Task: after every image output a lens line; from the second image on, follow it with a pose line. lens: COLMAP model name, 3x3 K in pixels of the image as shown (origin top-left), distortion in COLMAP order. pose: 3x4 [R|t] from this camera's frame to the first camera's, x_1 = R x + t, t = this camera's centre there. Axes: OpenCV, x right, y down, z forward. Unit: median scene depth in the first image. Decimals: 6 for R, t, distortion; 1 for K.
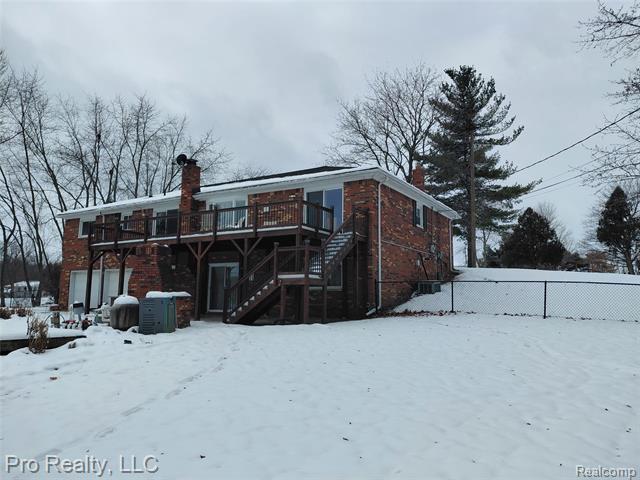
lens RADIAL K [[470.6, 0, 322.4], [0, 470.6, 237.9], [0, 0, 1]] dist [0.088138, -0.119797]
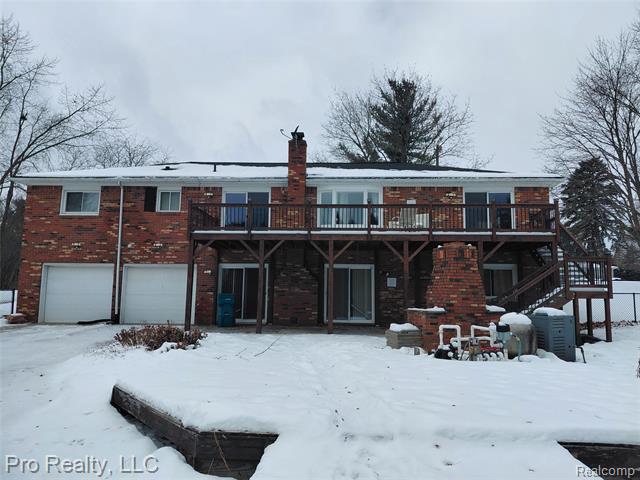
lens RADIAL K [[470.6, 0, 320.9], [0, 470.6, 242.3], [0, 0, 1]] dist [0.088138, -0.119797]
pose [[0.878427, 0.058466, 0.474286, -0.659007], [-0.067333, 0.997729, 0.001717, 0.016348], [-0.473109, -0.033444, 0.880369, 0.291249]]
